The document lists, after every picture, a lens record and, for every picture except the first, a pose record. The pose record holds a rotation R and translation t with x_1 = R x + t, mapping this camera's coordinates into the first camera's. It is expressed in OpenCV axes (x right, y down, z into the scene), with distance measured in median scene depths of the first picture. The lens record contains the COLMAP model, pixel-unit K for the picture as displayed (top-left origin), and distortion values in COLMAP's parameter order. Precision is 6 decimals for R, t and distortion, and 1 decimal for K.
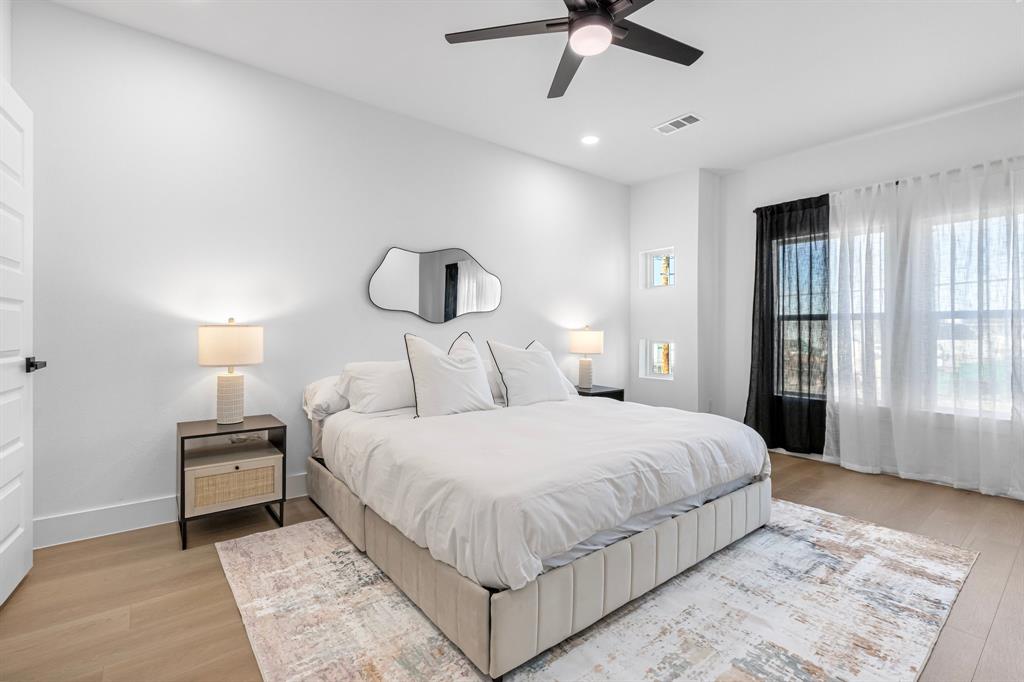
lens RADIAL K [[452.8, 0, 509.4], [0, 452.8, 340.9], [0, 0, 1]] dist [-0.000514, -0.000413]
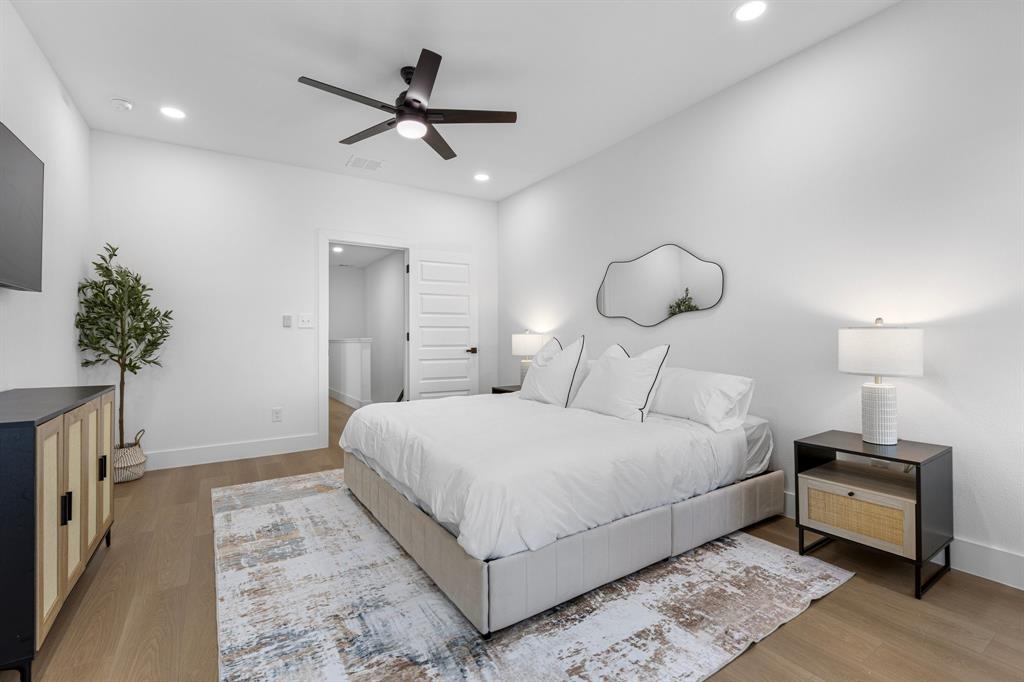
lens RADIAL K [[452.8, 0, 509.4], [0, 452.8, 340.9], [0, 0, 1]] dist [-0.000514, -0.000413]
pose [[-0.084585, -0.002499, -0.996413, 1.657000], [-0.018867, 0.999822, -0.000906, -0.005734], [0.996238, 0.018723, -0.084617, 1.504158]]
